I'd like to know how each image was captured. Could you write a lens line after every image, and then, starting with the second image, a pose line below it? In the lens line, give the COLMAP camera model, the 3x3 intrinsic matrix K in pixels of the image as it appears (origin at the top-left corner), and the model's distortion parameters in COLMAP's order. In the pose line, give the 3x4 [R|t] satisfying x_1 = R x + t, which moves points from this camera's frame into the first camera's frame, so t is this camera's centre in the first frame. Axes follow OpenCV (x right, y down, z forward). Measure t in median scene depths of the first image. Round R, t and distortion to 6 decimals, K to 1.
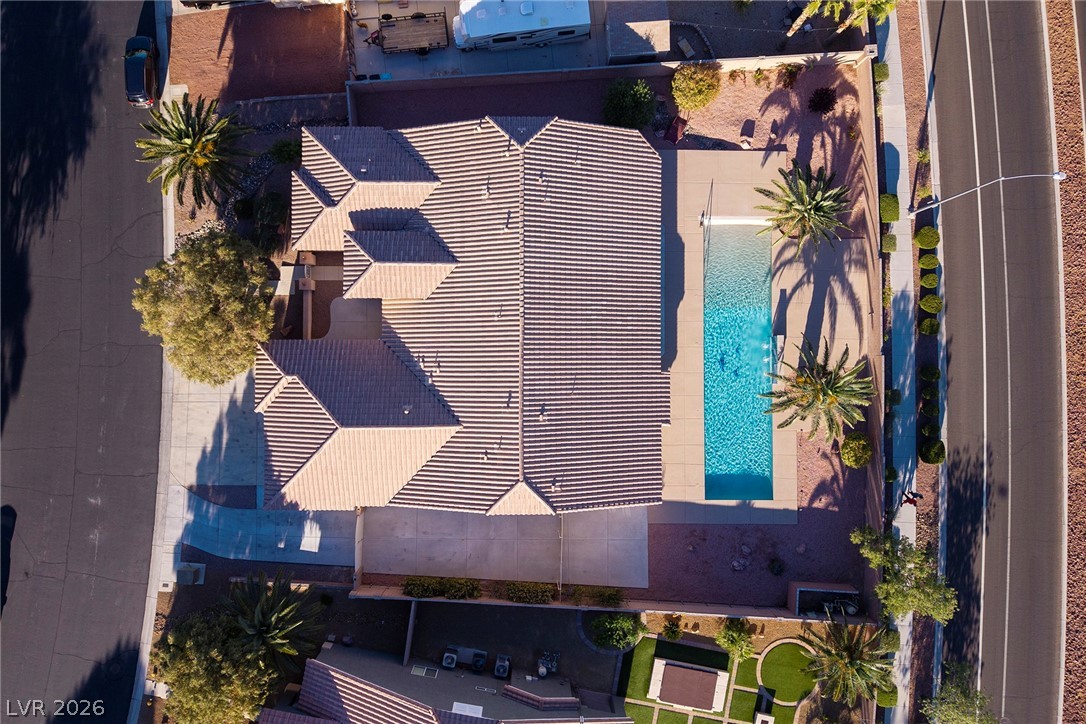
lens RADIAL K [[740.8, 0, 545.8], [0, 740.8, 346.1], [0, 0, 1]] dist [0.016305, -0.004328]
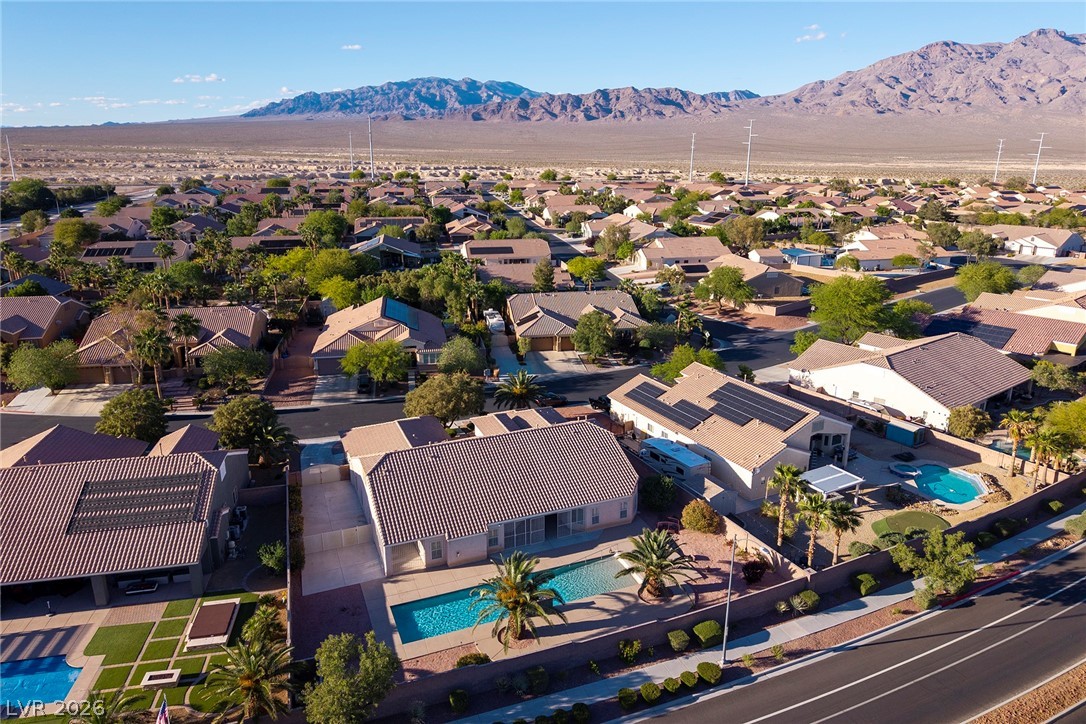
lens RADIAL K [[735.4, 0, 548.4], [0, 735.4, 342.1], [0, 0, 1]] dist [0.057894, -0.088408]
pose [[0.386168, 0.220834, -0.895604, 1.193482], [-0.922033, 0.120838, -0.367768, 0.344338], [0.027007, 0.967797, 0.250279, 0.348987]]
